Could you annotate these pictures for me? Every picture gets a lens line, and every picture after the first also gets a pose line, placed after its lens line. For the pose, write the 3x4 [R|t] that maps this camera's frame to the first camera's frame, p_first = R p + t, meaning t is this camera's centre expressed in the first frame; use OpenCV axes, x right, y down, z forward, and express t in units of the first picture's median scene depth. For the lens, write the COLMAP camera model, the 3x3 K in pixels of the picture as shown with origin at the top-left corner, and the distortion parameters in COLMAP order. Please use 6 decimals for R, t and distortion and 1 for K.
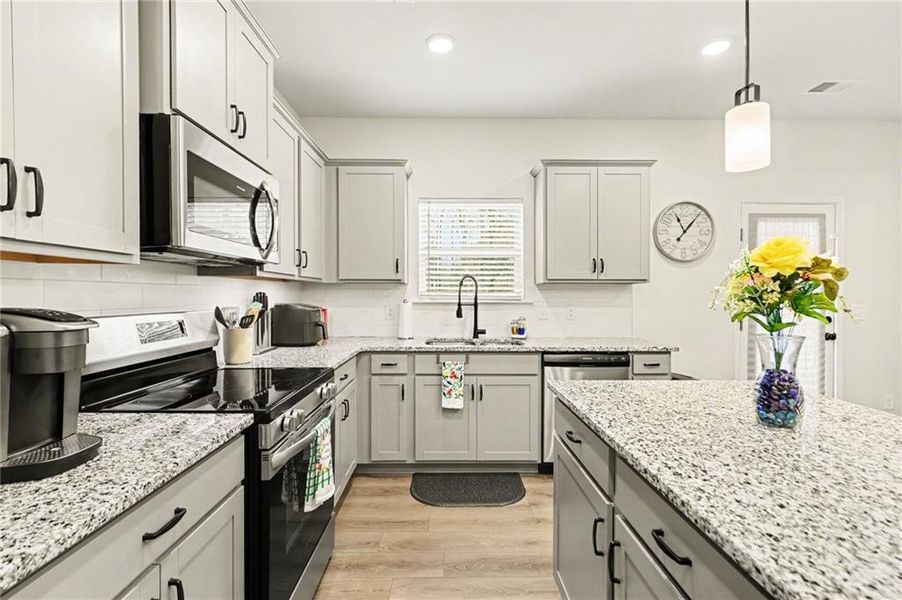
lens RADIAL K [[409.8, 0, 448.7], [0, 409.8, 291.7], [0, 0, 1]] dist [0.004932, -0.002041]
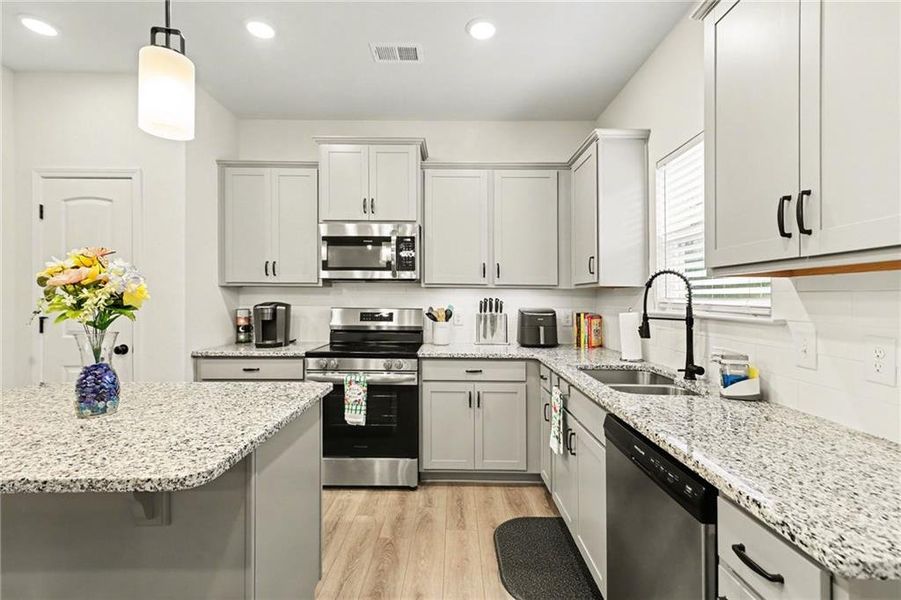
lens RADIAL K [[417.3, 0, 442.1], [0, 417.3, 300.5], [0, 0, 1]] dist [0.010337, -0.002160]
pose [[-0.032239, 0.003487, -0.999474, 0.659589], [-0.001876, 0.999992, 0.003550, 0.003671], [0.999478, 0.001989, -0.032232, 0.680512]]
